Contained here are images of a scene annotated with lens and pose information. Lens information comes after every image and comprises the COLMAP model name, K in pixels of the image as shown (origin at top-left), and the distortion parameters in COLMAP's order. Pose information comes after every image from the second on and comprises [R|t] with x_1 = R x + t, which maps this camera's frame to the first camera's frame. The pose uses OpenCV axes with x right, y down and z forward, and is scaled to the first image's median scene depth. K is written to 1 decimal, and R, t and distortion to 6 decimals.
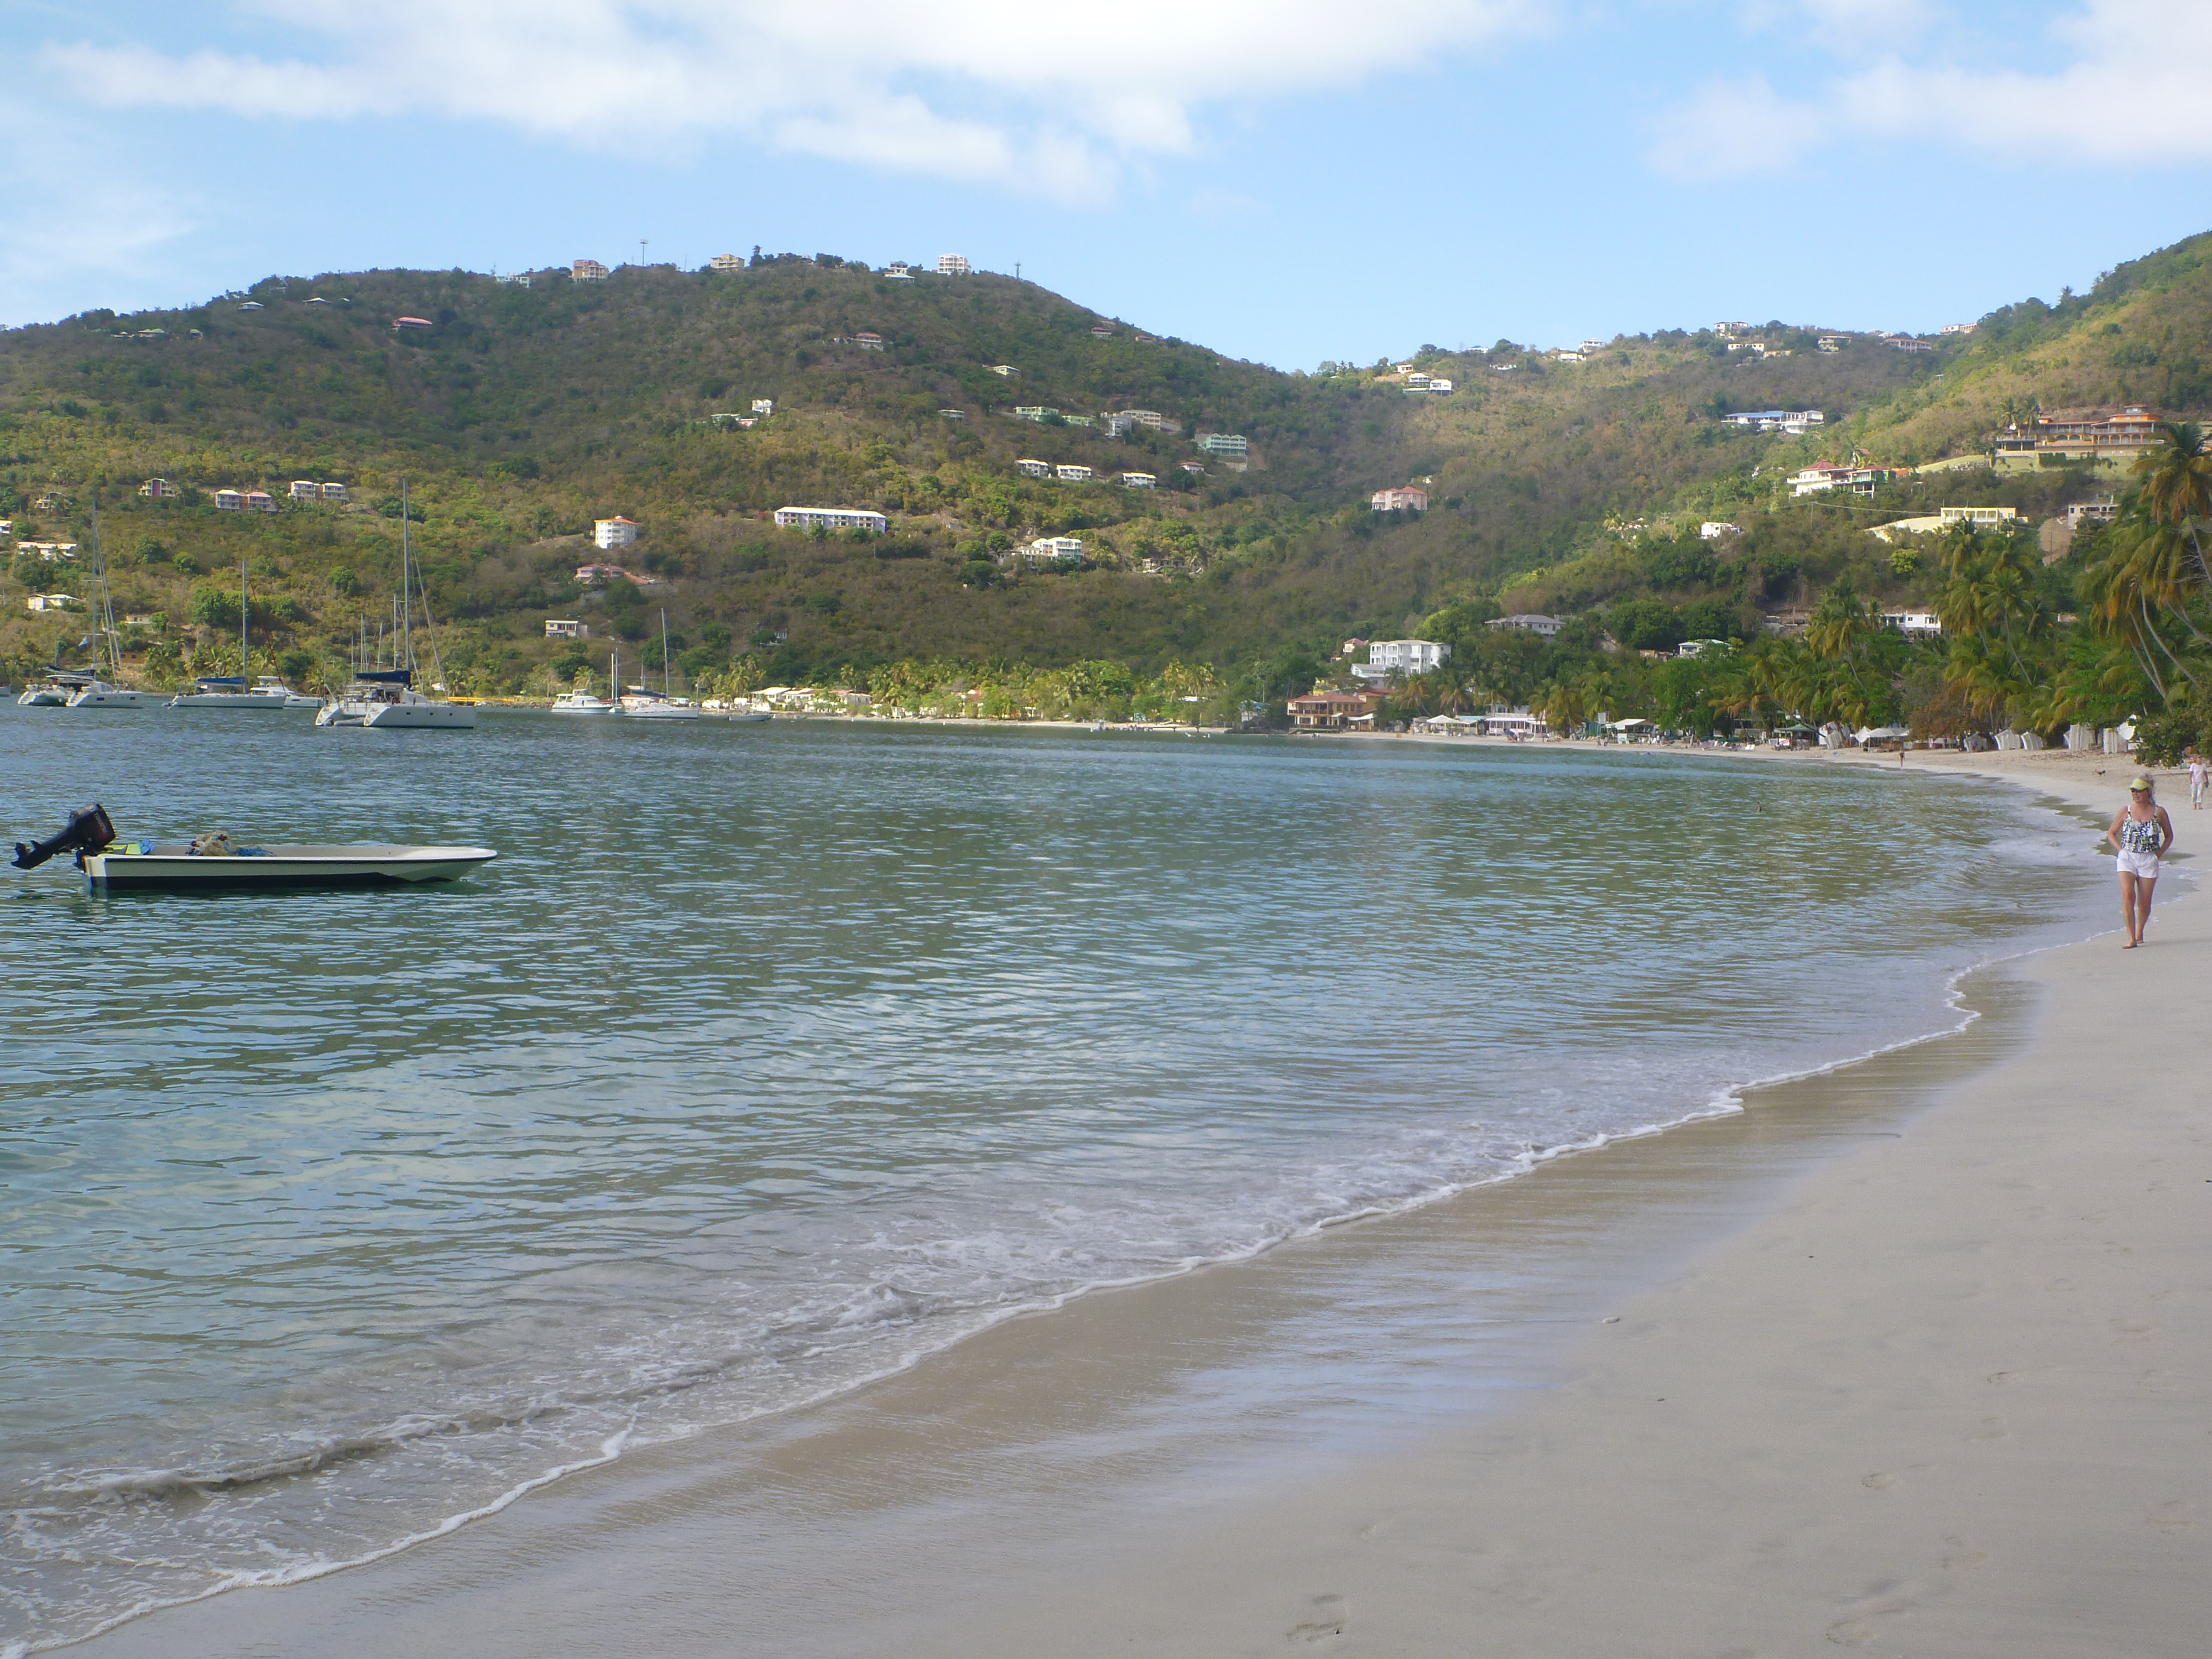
lens RADIAL K [[2400.8, 0, 1106.5], [0, 2400.8, 824.9], [0, 0, 1]] dist [0.025766, 0.000000]
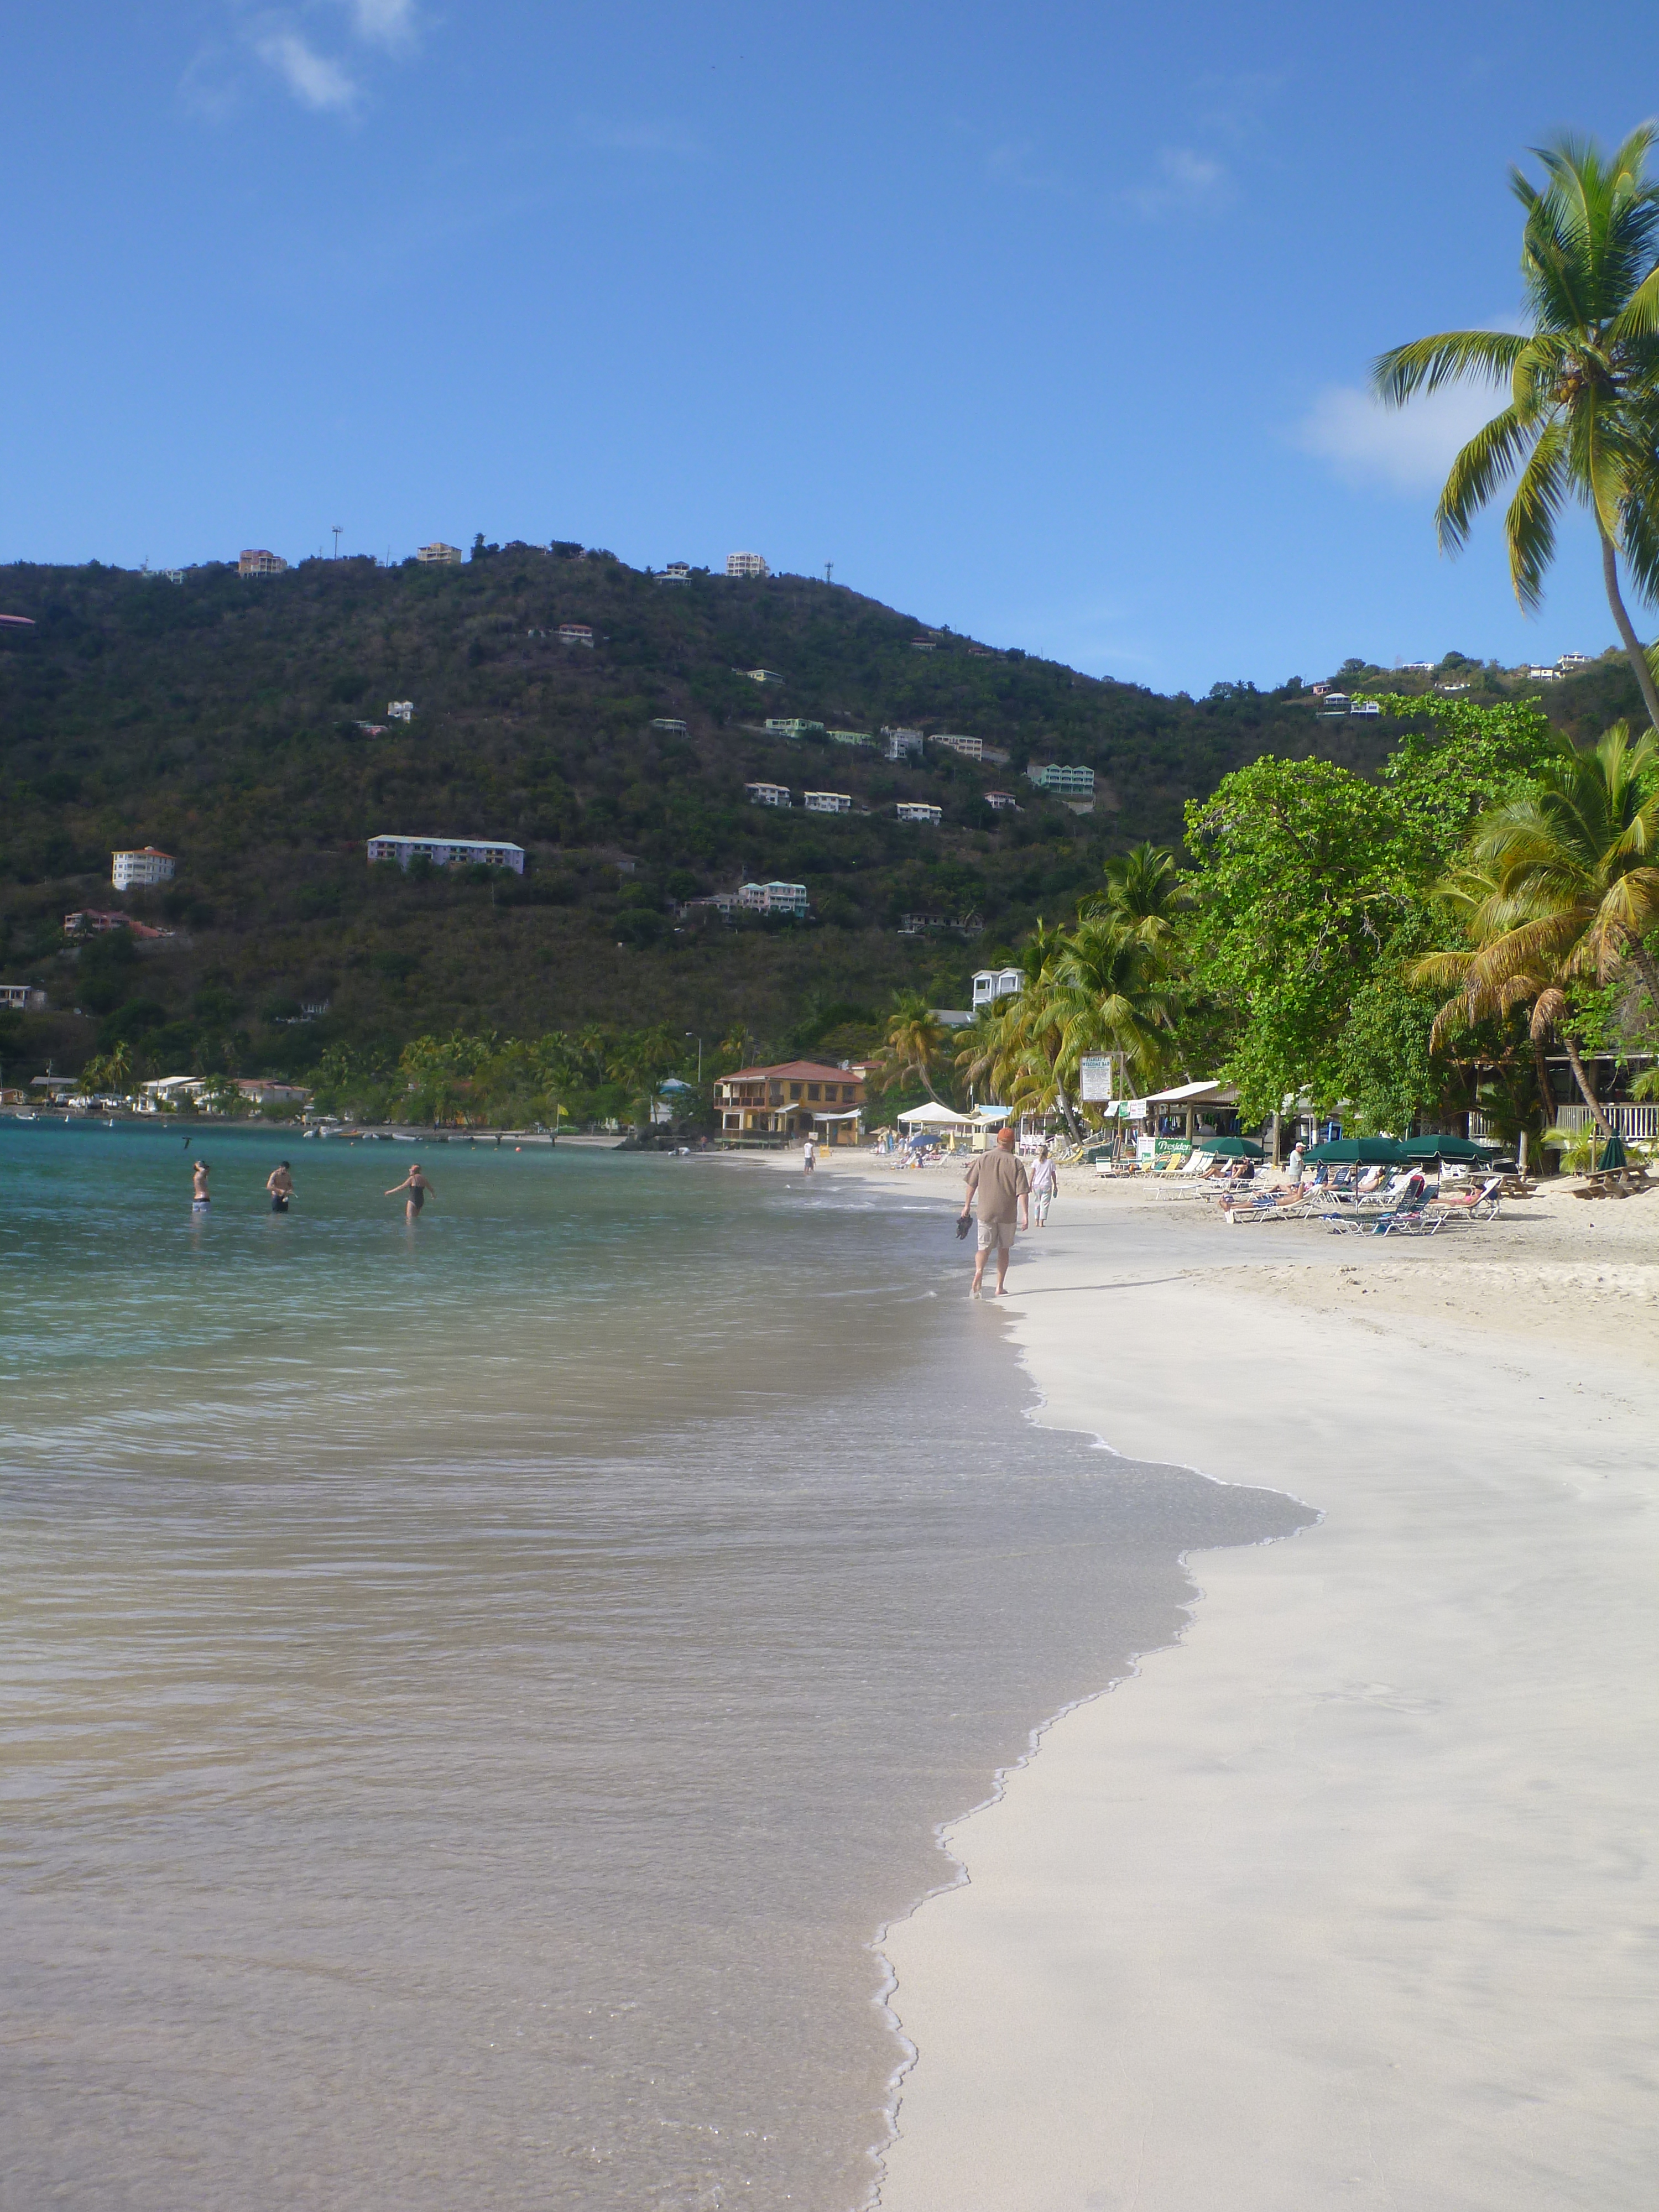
lens RADIAL K [[2626.7, 0, 830.2], [0, 2626.7, 1113.3], [0, 0, 1]] dist [0.022844, 0.000000]
pose [[0.995751, 0.011089, -0.091420, 0.057256], [-0.016347, 0.998242, -0.056966, -0.006788], [0.090628, 0.058219, 0.994182, 0.201780]]
